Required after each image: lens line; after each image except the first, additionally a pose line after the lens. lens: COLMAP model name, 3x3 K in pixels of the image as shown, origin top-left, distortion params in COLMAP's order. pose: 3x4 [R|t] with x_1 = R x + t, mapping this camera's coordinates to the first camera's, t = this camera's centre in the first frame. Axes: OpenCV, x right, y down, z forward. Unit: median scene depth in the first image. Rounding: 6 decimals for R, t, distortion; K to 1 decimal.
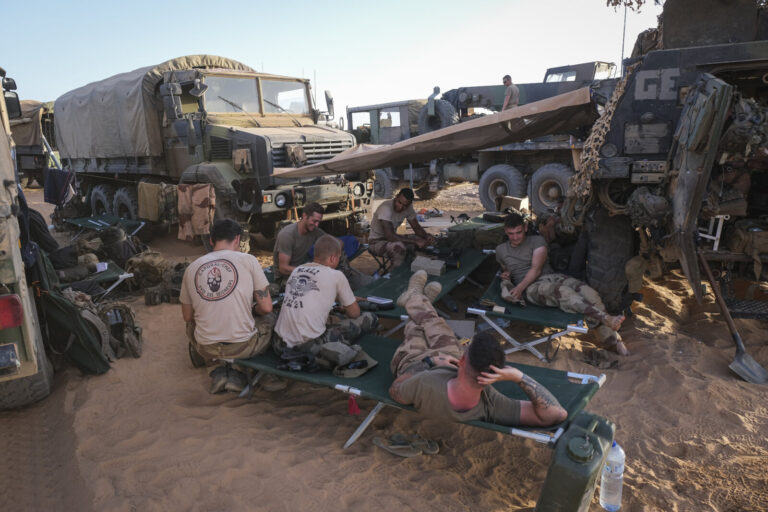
lens RADIAL K [[519.3, 0, 383.6], [0, 519.3, 256.6], [0, 0, 1]] dist [-0.002253, 0.000491]
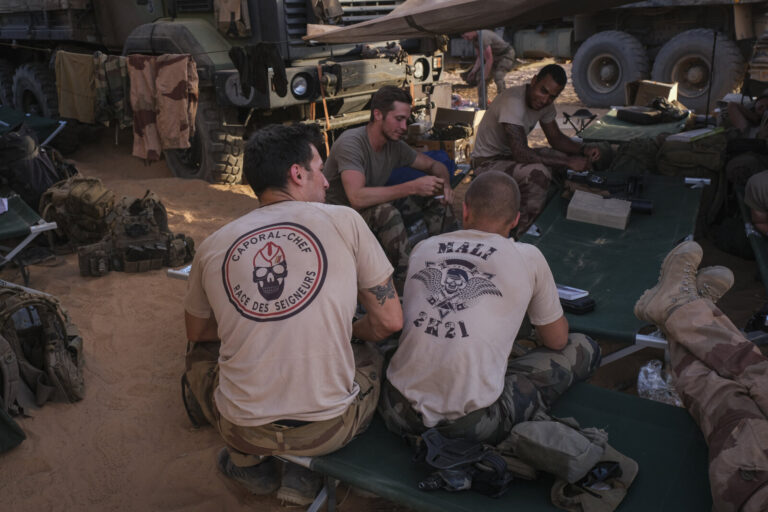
lens RADIAL K [[708.7, 0, 385.0], [0, 708.7, 253.9], [0, 0, 1]] dist [0.020784, 0.000000]
pose [[0.999967, 0.004501, -0.006757, -0.121571], [-0.003645, 0.992566, 0.121651, -0.023771], [0.007255, -0.121623, 0.992550, 0.236168]]
